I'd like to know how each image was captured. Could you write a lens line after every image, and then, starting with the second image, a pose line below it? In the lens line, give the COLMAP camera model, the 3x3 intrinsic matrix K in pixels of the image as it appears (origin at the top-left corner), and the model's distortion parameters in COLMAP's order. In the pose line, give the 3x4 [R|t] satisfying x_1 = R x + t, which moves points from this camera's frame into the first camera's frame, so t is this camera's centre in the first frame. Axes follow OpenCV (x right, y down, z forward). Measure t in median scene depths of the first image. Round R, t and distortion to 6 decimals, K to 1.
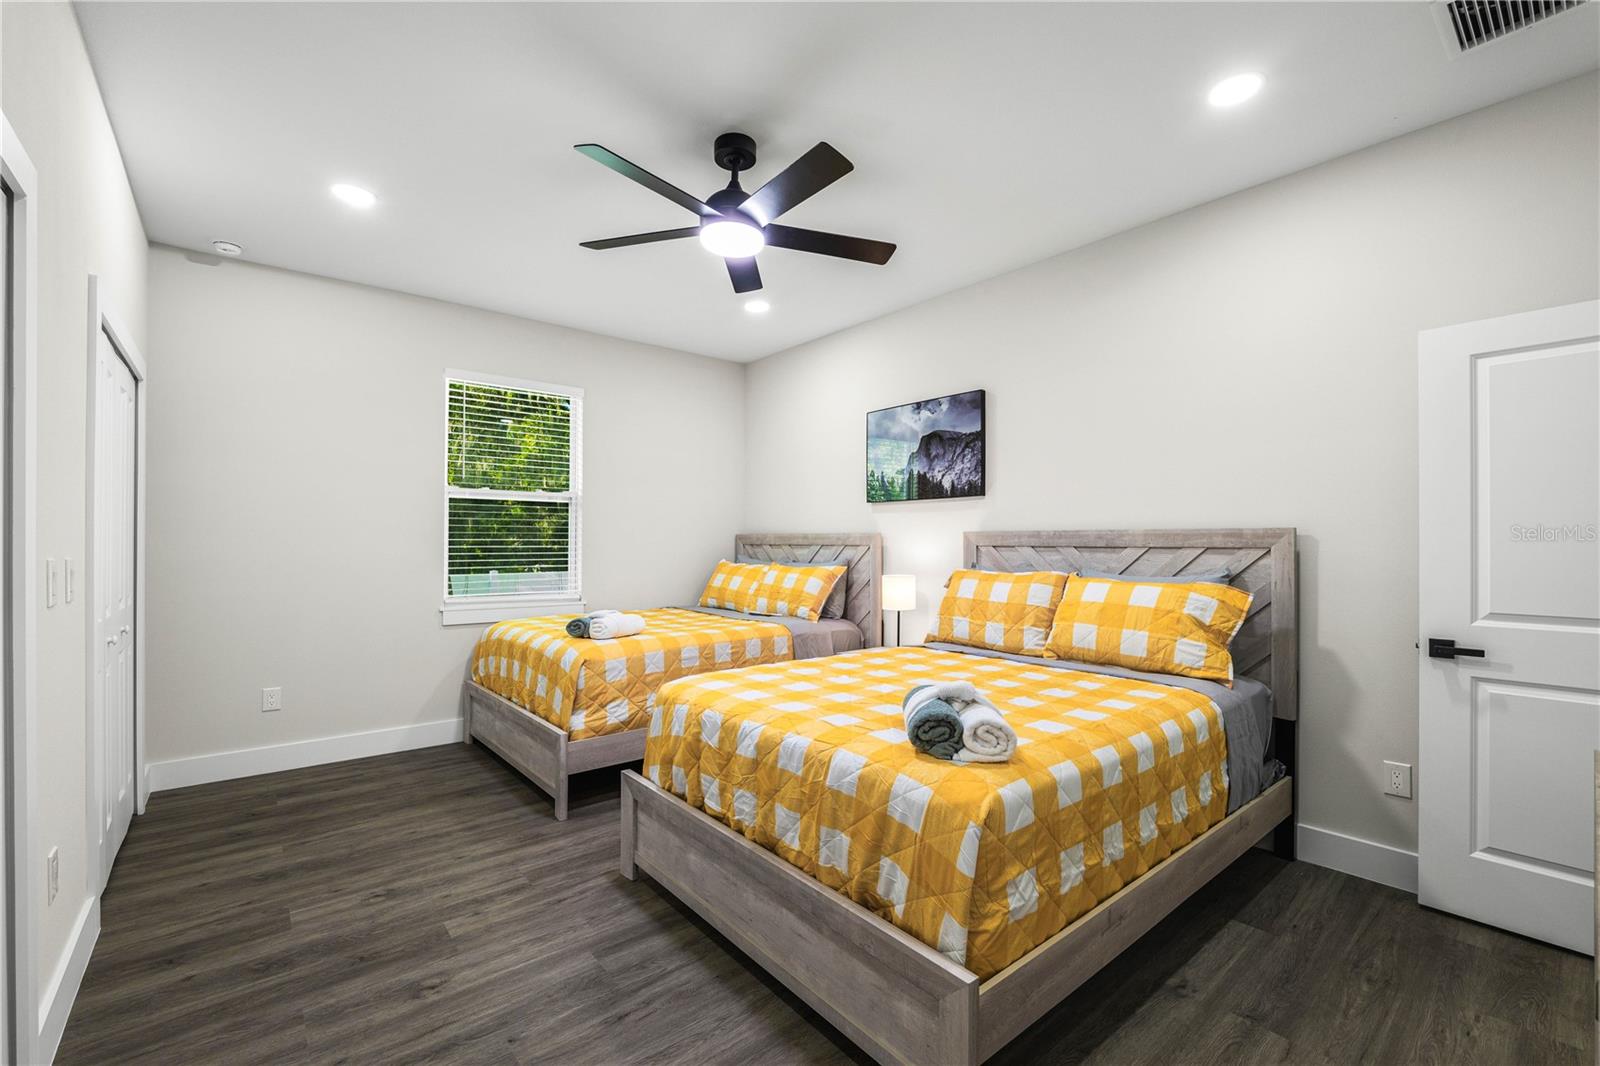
lens RADIAL K [[679.0, 0, 825.5], [0, 679.0, 538.5], [0, 0, 1]] dist [-0.000511, 0.000021]
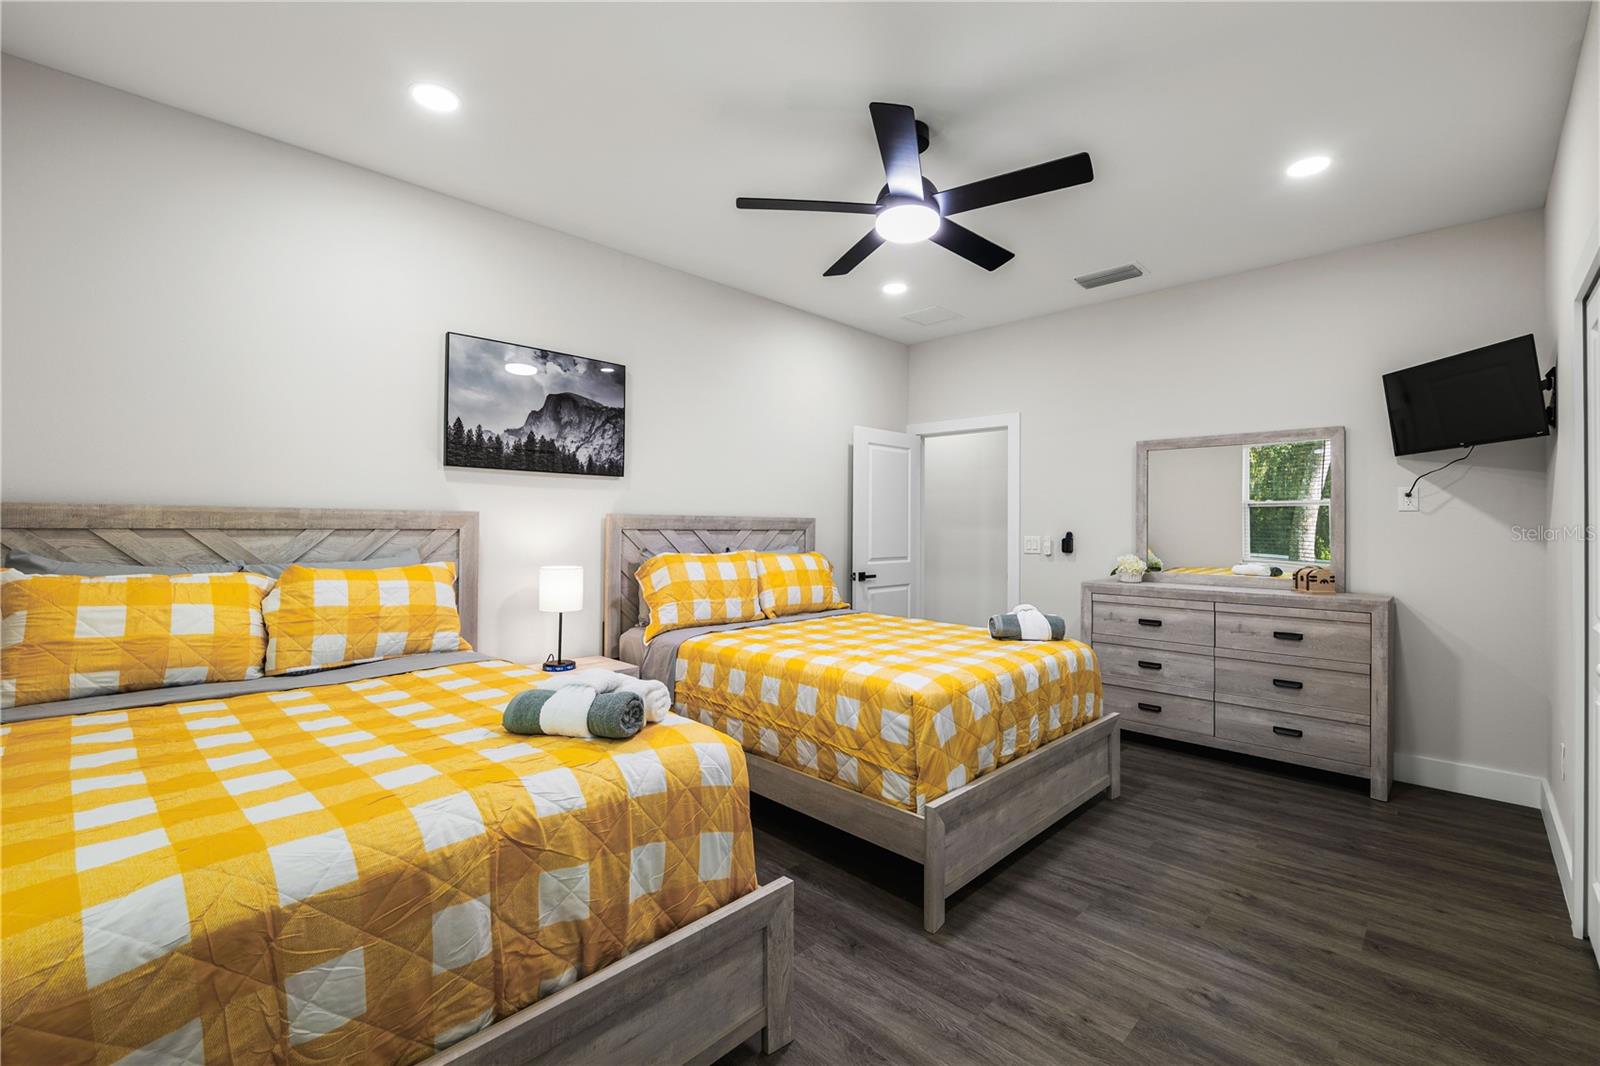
lens RADIAL K [[680.3, 0, 809.5], [0, 680.3, 513.0], [0, 0, 1]] dist [-0.008620, -0.000090]
pose [[-0.088912, 0.019059, 0.995857, -0.730830], [-0.011272, 0.999734, -0.020140, 0.004010], [-0.995976, -0.013016, -0.088673, 0.808681]]
